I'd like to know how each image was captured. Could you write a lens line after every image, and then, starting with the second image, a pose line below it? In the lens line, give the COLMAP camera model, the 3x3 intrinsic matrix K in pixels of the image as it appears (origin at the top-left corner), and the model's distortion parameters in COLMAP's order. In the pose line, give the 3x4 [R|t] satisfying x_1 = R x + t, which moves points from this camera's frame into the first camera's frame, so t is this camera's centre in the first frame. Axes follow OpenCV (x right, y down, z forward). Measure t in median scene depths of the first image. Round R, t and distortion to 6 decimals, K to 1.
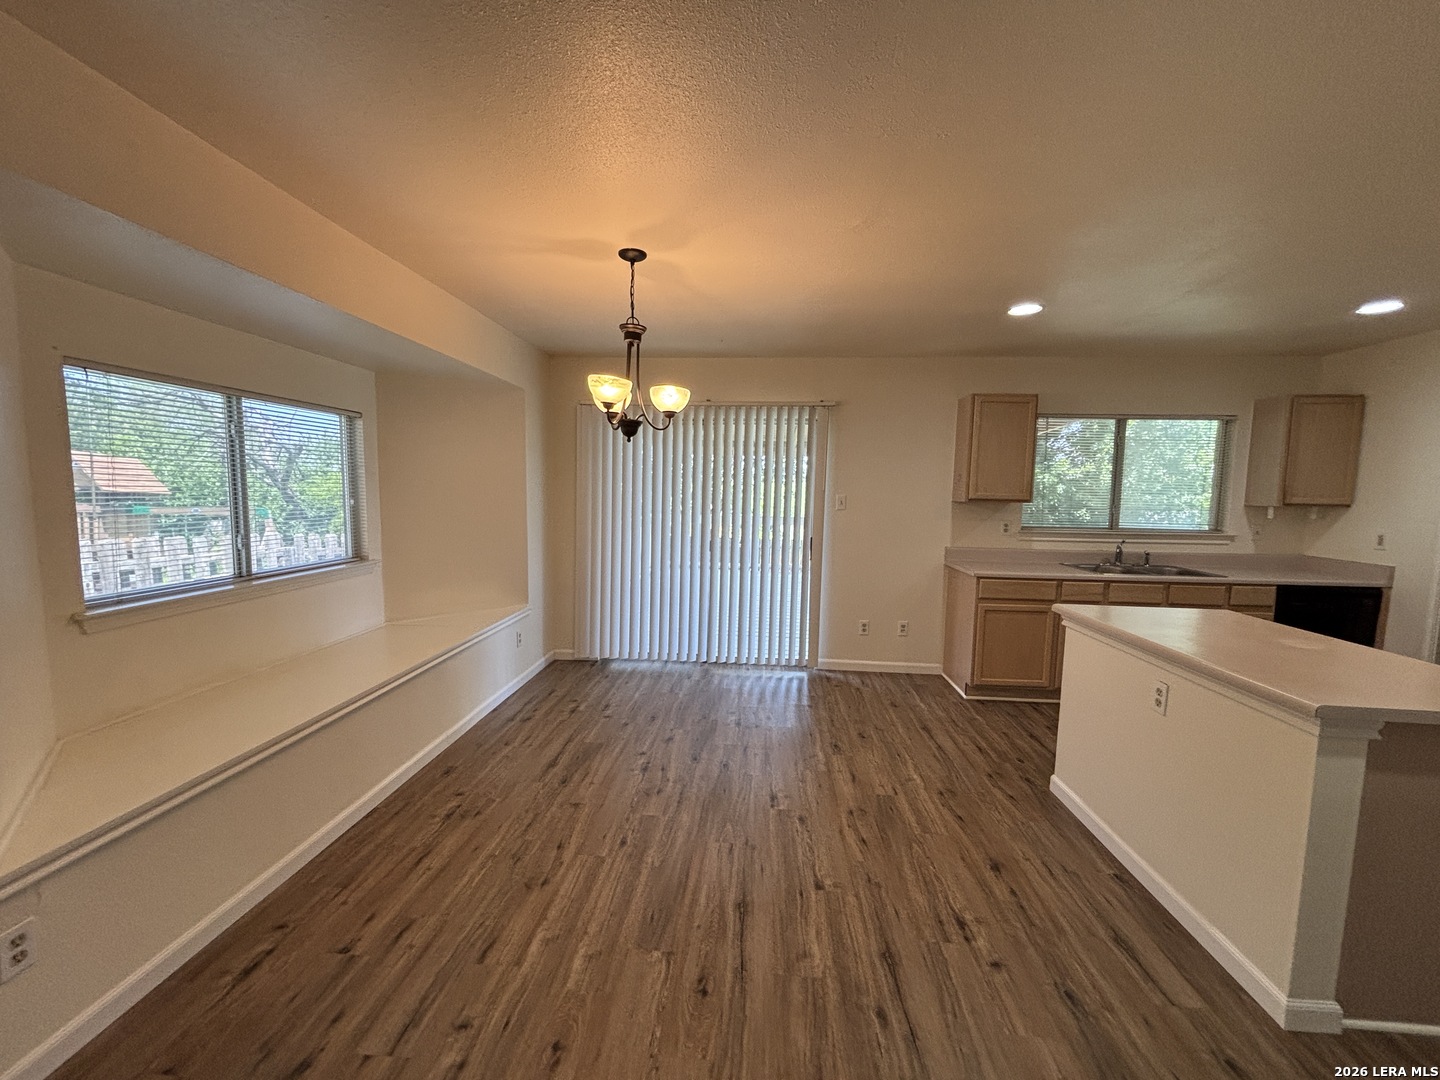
lens RADIAL K [[585.0, 0, 718.7], [0, 585.0, 540.5], [0, 0, 1]] dist [-0.002994, 0.000858]
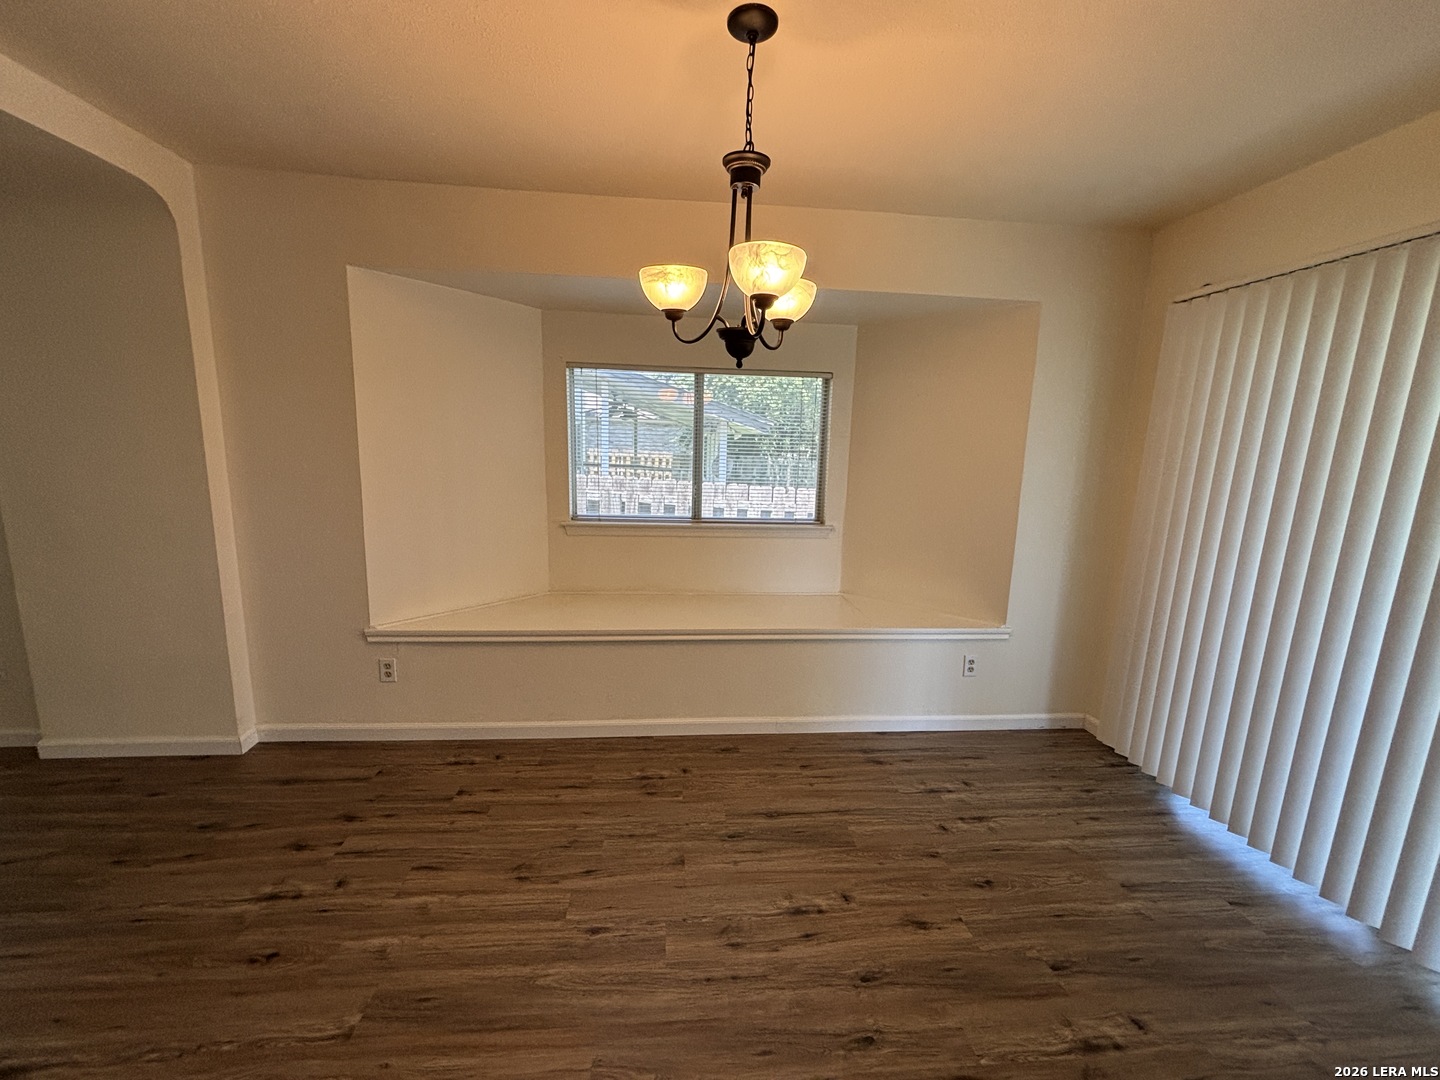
lens RADIAL K [[585.0, 0, 718.7], [0, 585.0, 540.5], [0, 0, 1]] dist [-0.002994, 0.000858]
pose [[0.160658, 0.152153, -0.975212, 0.461303], [-0.113259, 0.984362, 0.134922, -0.073719], [0.980490, 0.088775, 0.175379, 0.904590]]
